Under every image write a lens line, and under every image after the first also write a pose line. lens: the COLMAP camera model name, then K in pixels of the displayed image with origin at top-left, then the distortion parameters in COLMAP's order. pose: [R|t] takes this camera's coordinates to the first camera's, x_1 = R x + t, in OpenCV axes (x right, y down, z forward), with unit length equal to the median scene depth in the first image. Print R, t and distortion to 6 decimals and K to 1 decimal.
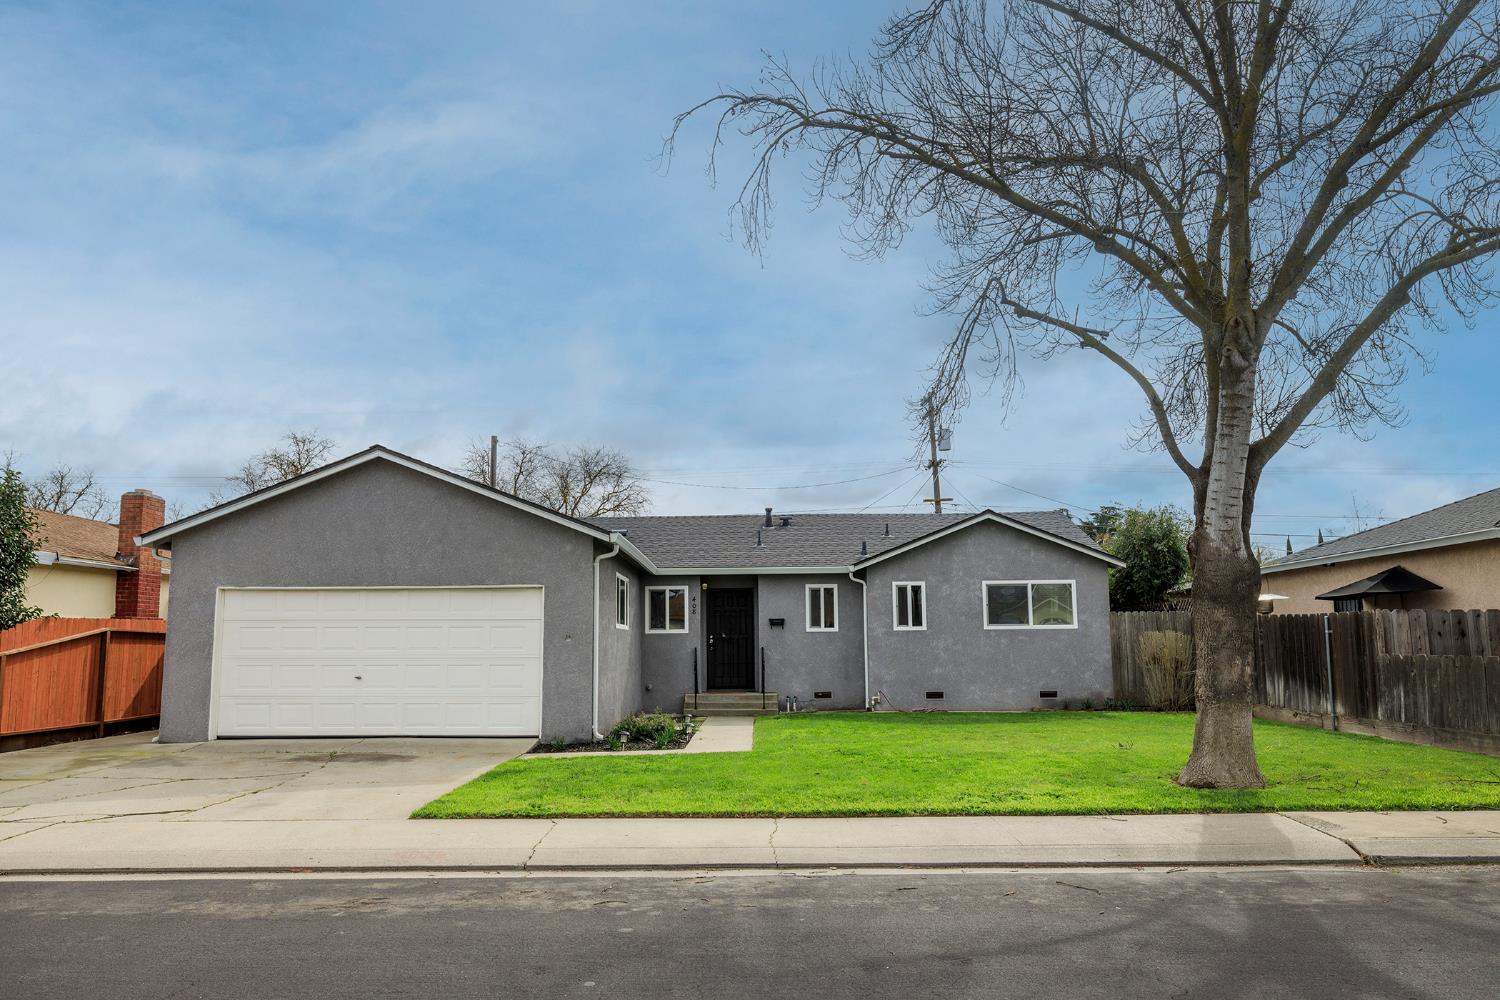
lens RADIAL K [[1139.1, 0, 750.0], [0, 1139.1, 500.0], [0, 0, 1]] dist [0.001936, 0.004405]
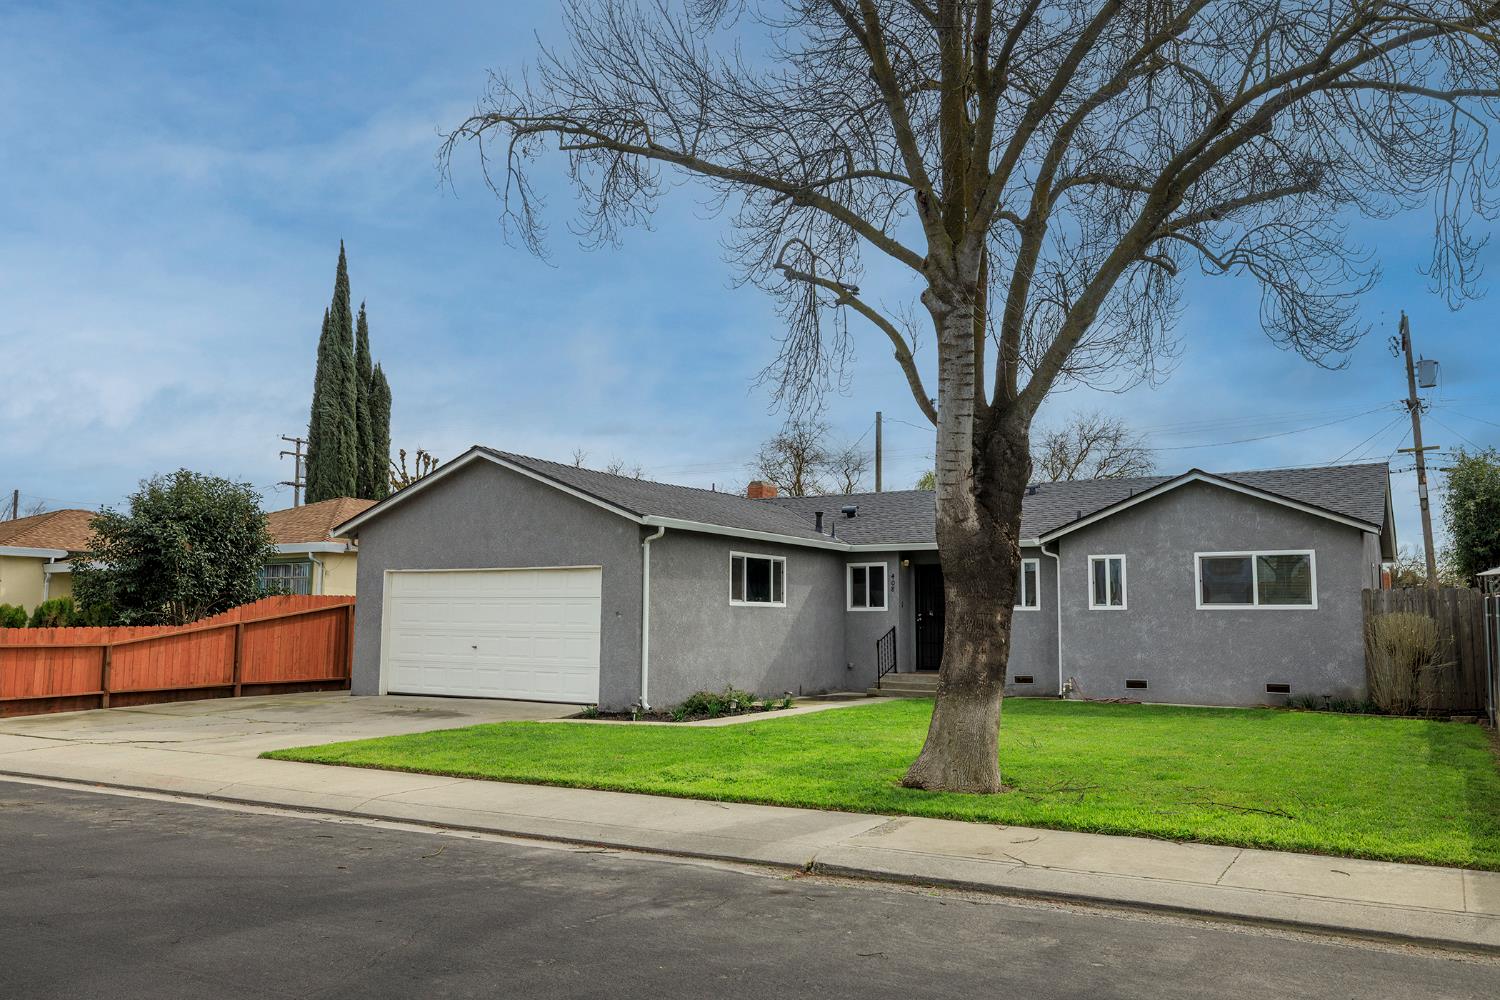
lens RADIAL K [[1197.1, 0, 749.4], [0, 1197.1, 497.8], [0, 0, 1]] dist [0.006576, 0.002174]
pose [[0.869595, -0.038602, -0.492254, 0.361884], [0.050220, 0.998684, 0.010401, 0.004067], [0.491204, -0.033766, 0.870390, 0.058478]]
